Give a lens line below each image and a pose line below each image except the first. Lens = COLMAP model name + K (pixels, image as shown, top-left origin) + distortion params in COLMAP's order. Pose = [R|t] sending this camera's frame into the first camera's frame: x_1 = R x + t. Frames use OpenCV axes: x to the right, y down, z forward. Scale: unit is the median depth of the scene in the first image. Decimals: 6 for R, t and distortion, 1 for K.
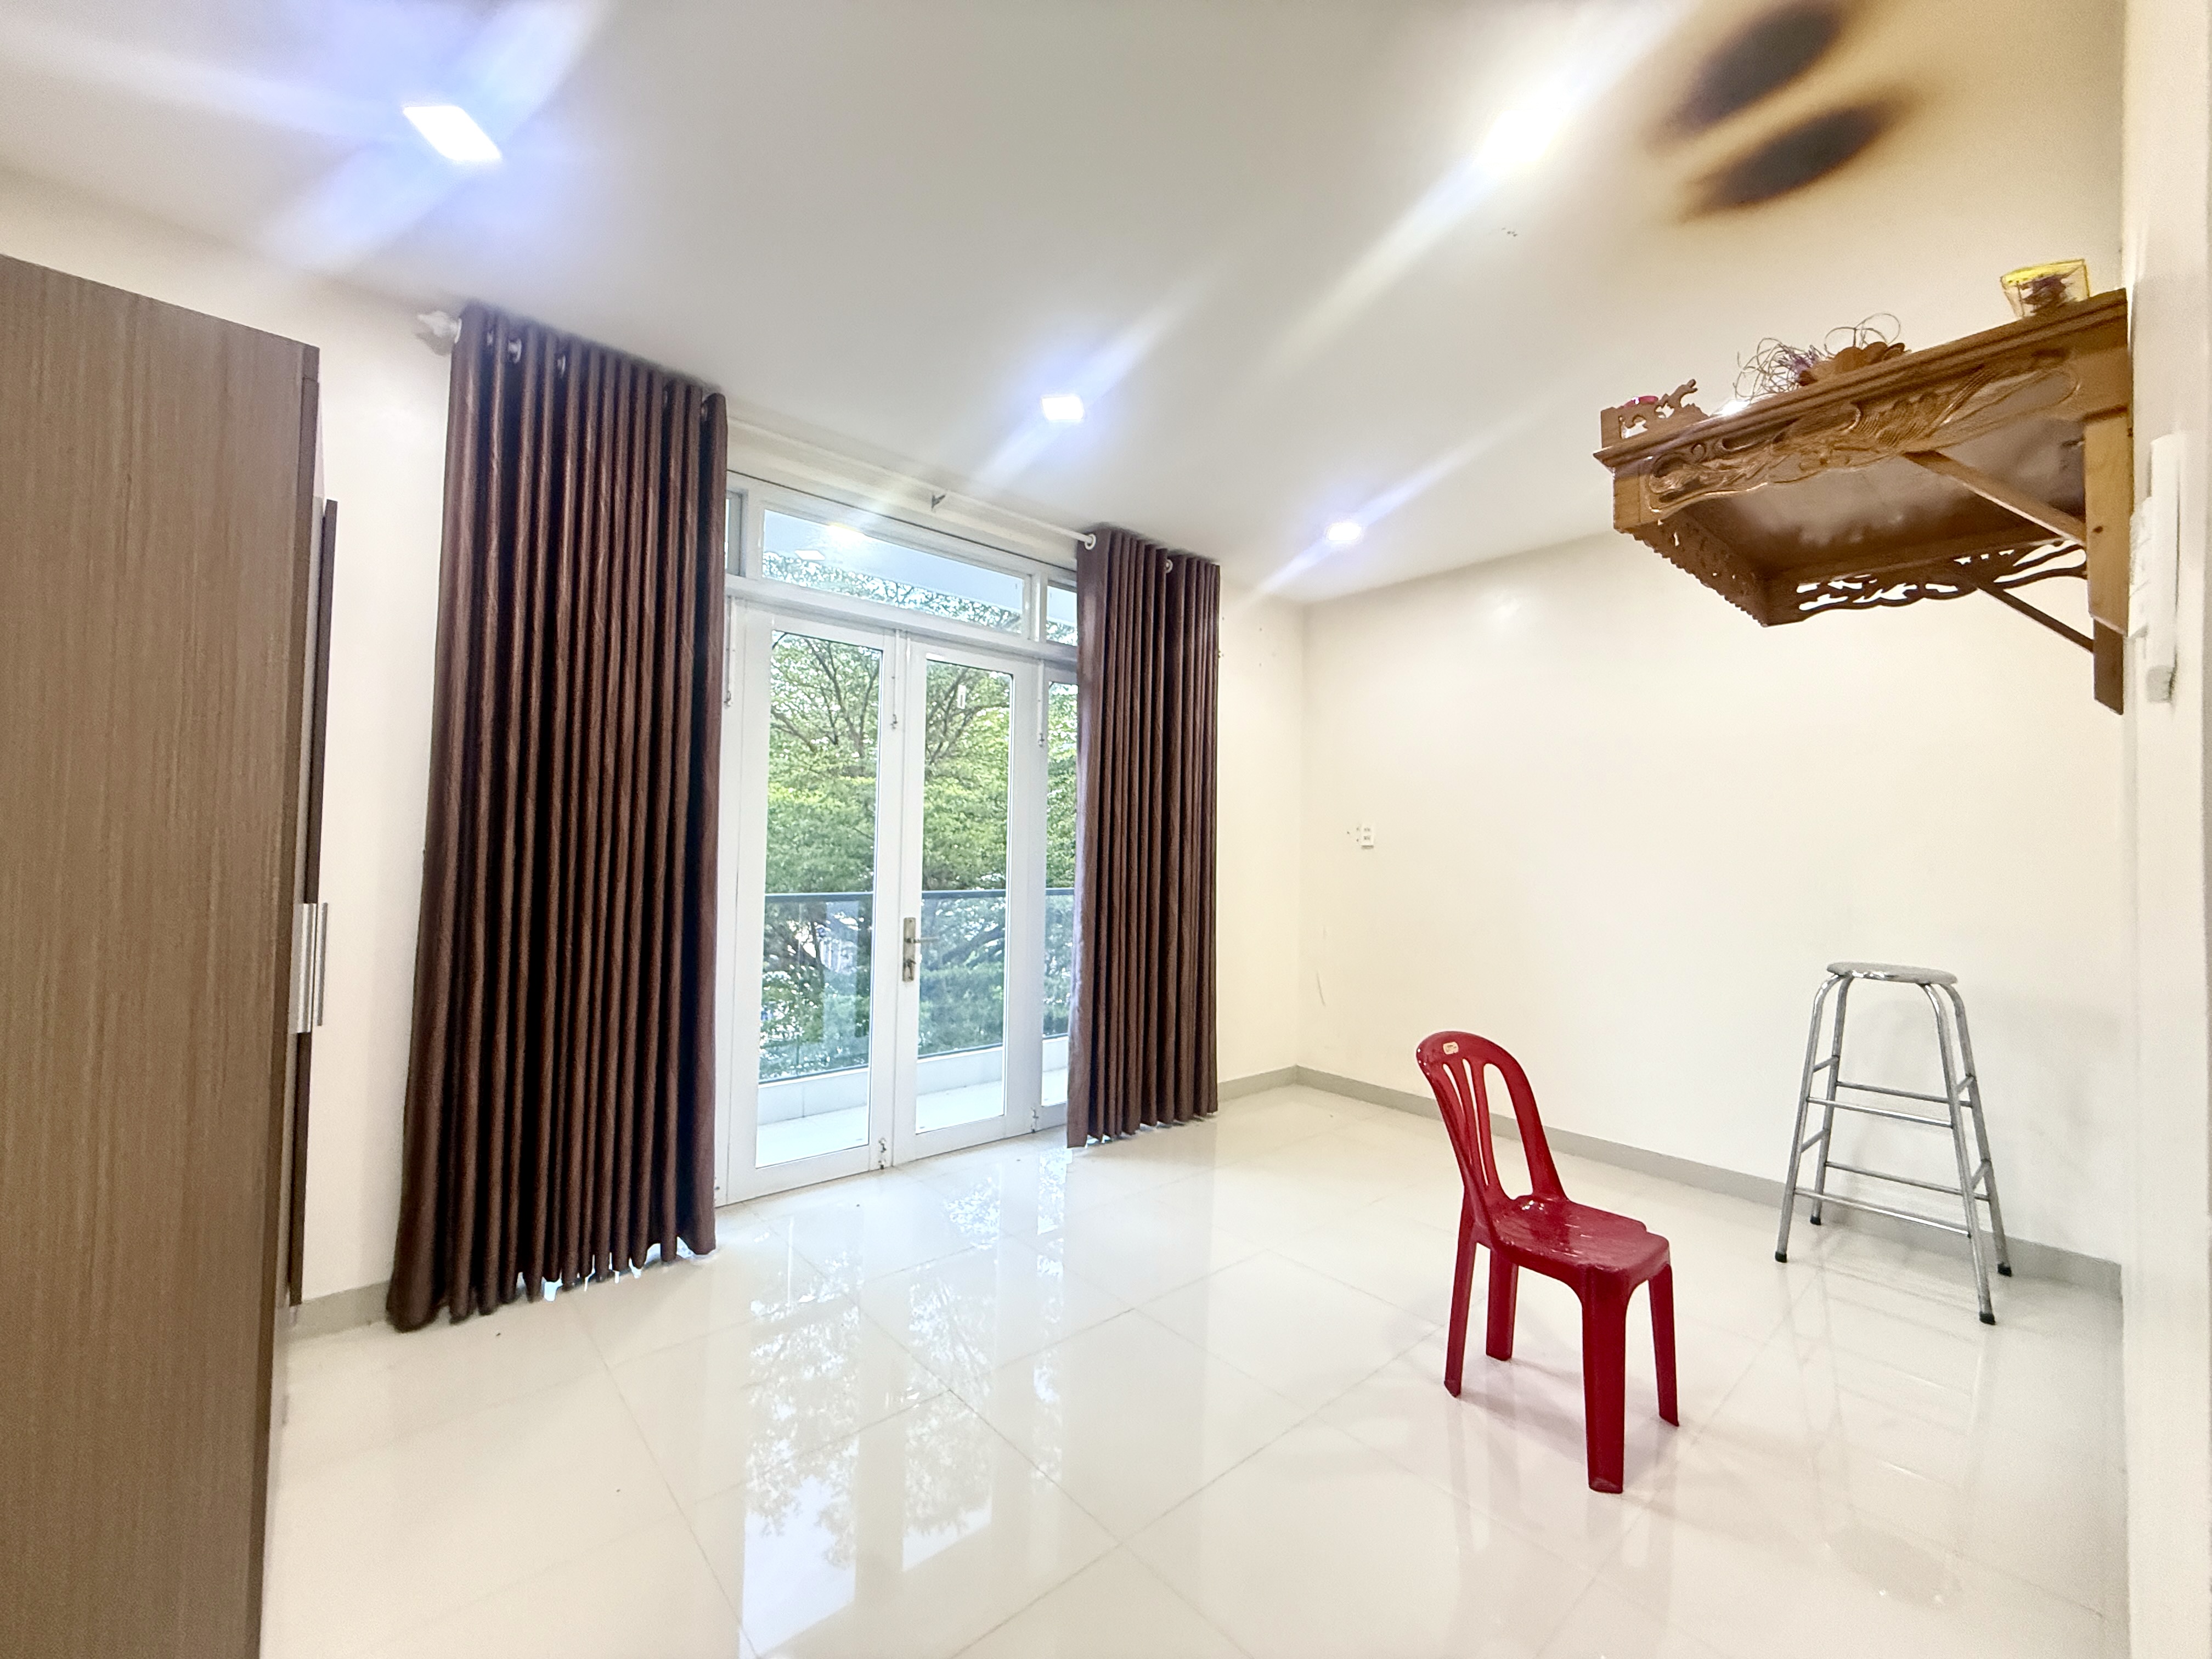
lens RADIAL K [[879.4, 0, 1096.1], [0, 879.4, 835.6], [0, 0, 1]] dist [-0.000254, -0.000231]
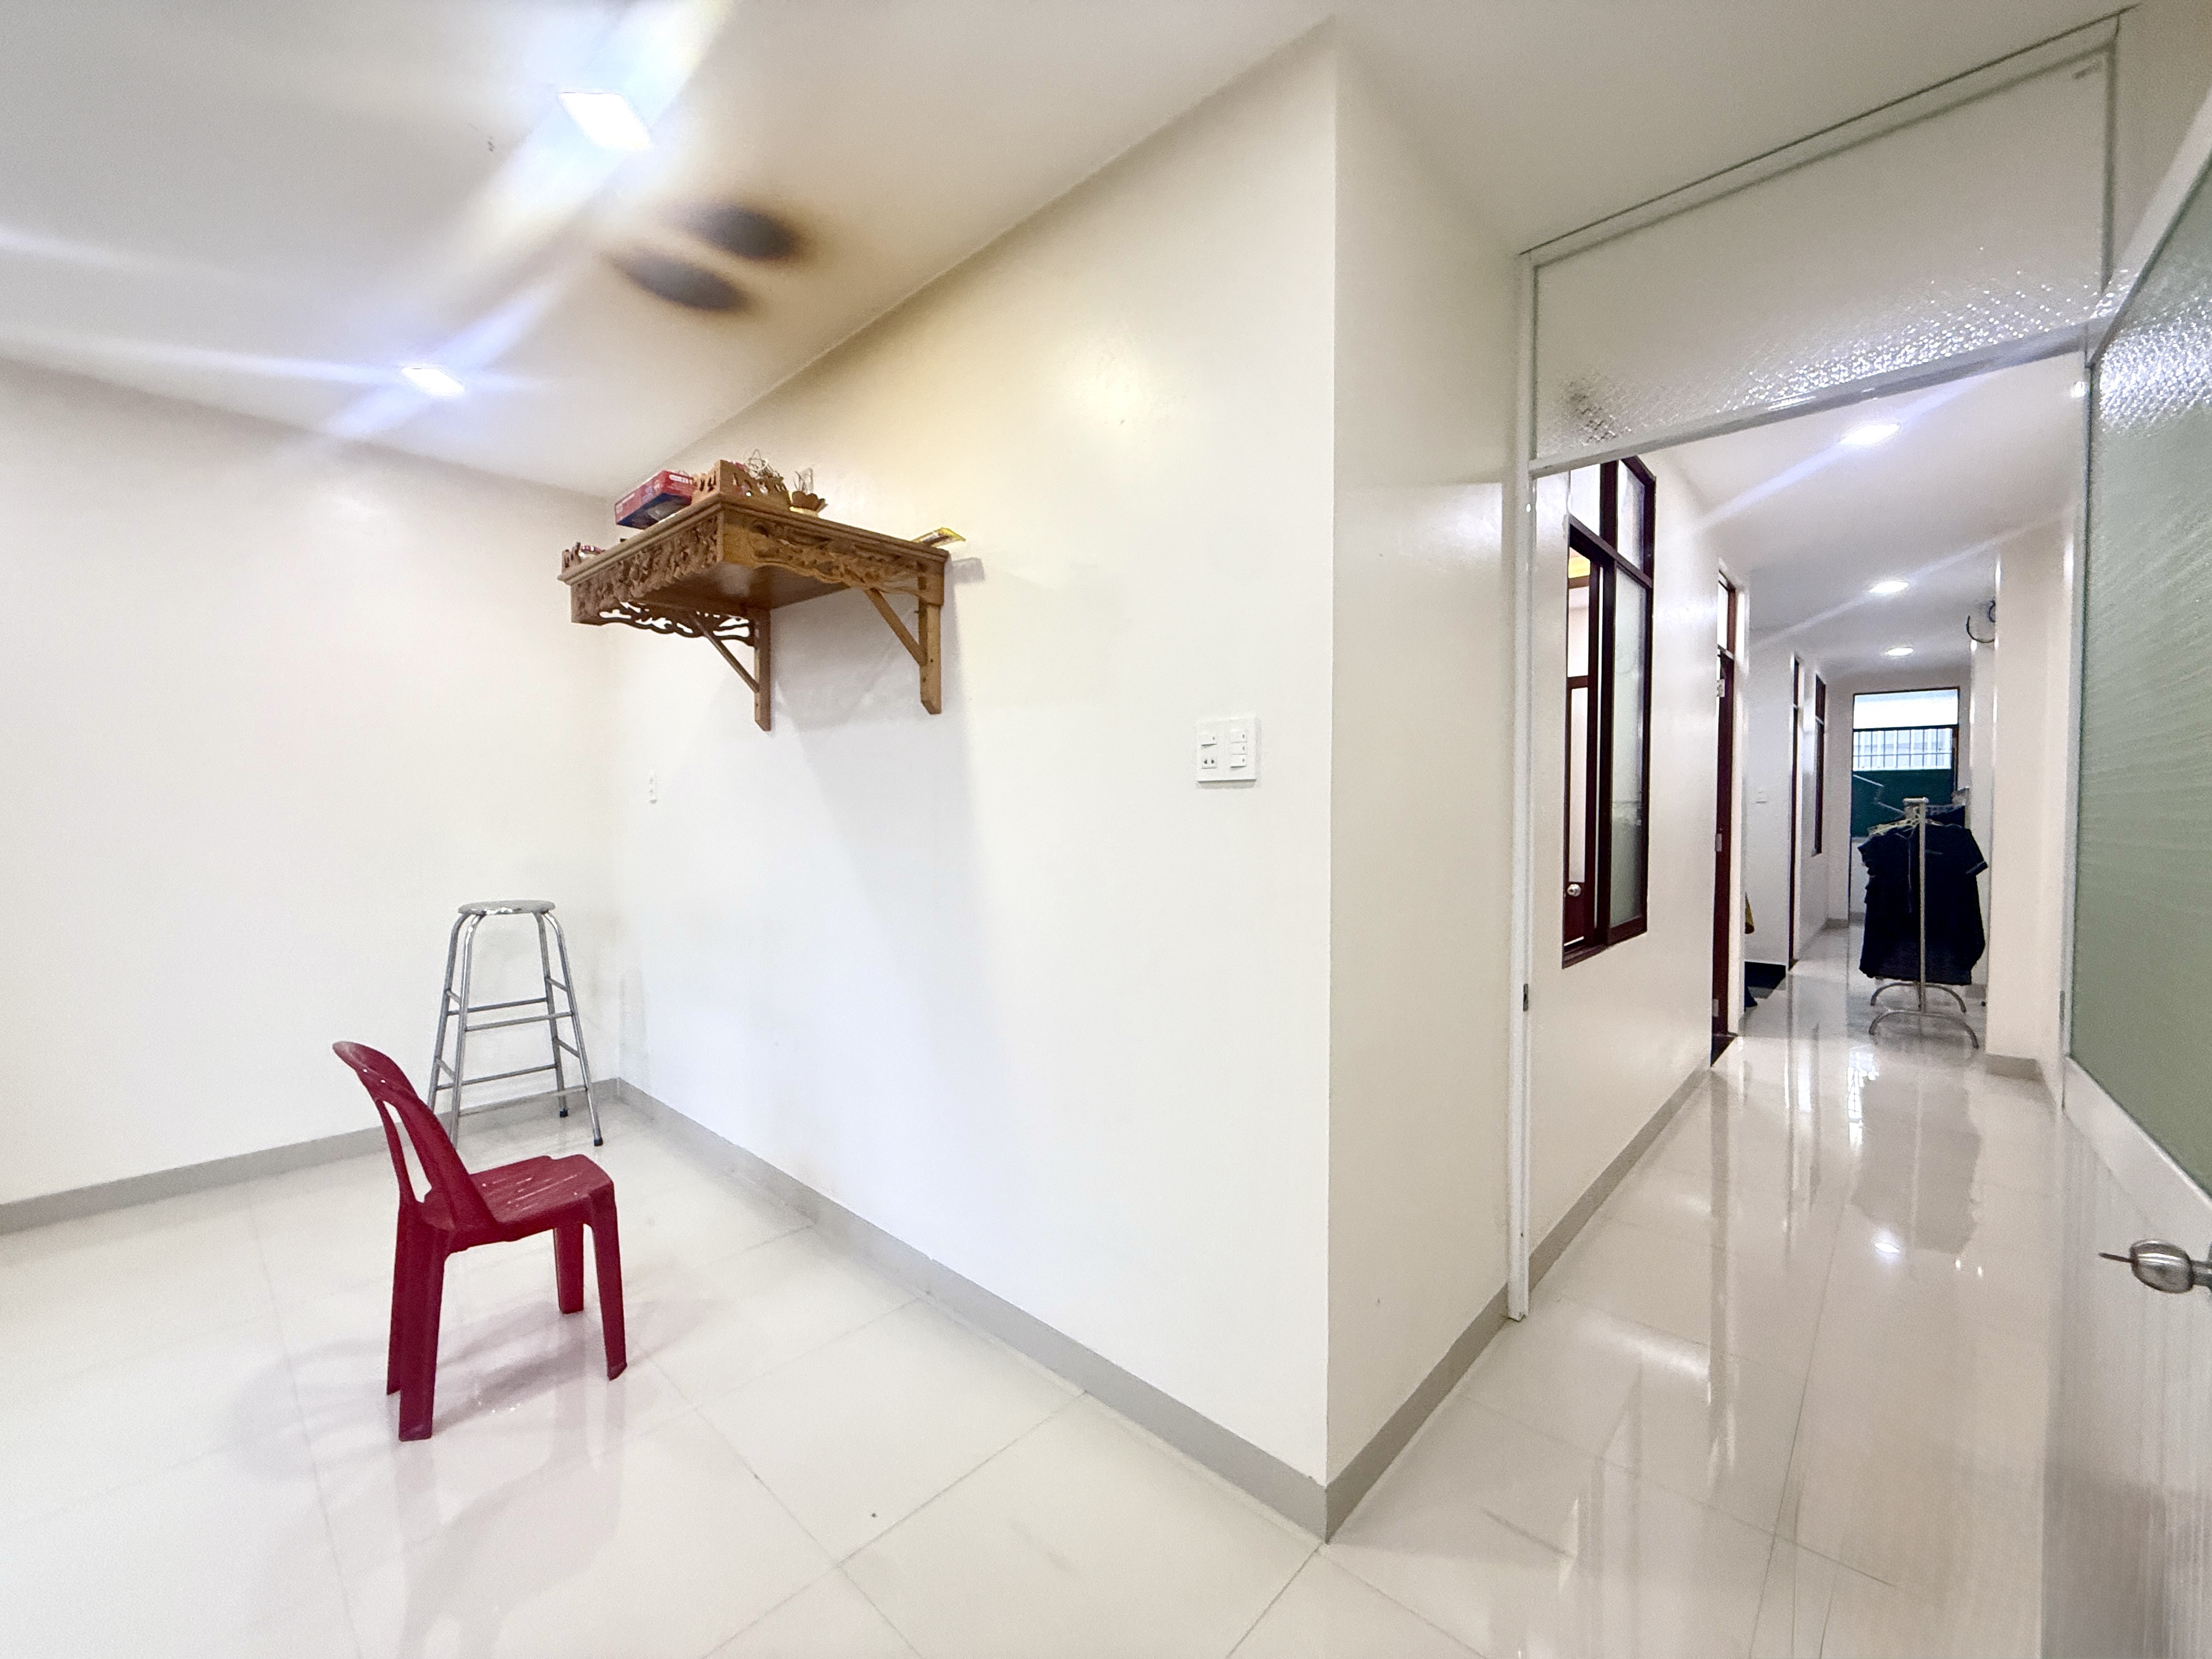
lens RADIAL K [[879.4, 0, 1096.5], [0, 879.4, 815.6], [0, 0, 1]] dist [-0.000254, -0.000231]
pose [[-0.092620, -0.027002, 0.995335, -0.520819], [-0.020409, 0.999474, 0.025216, -0.022993], [-0.995492, -0.017979, -0.093123, 0.431645]]
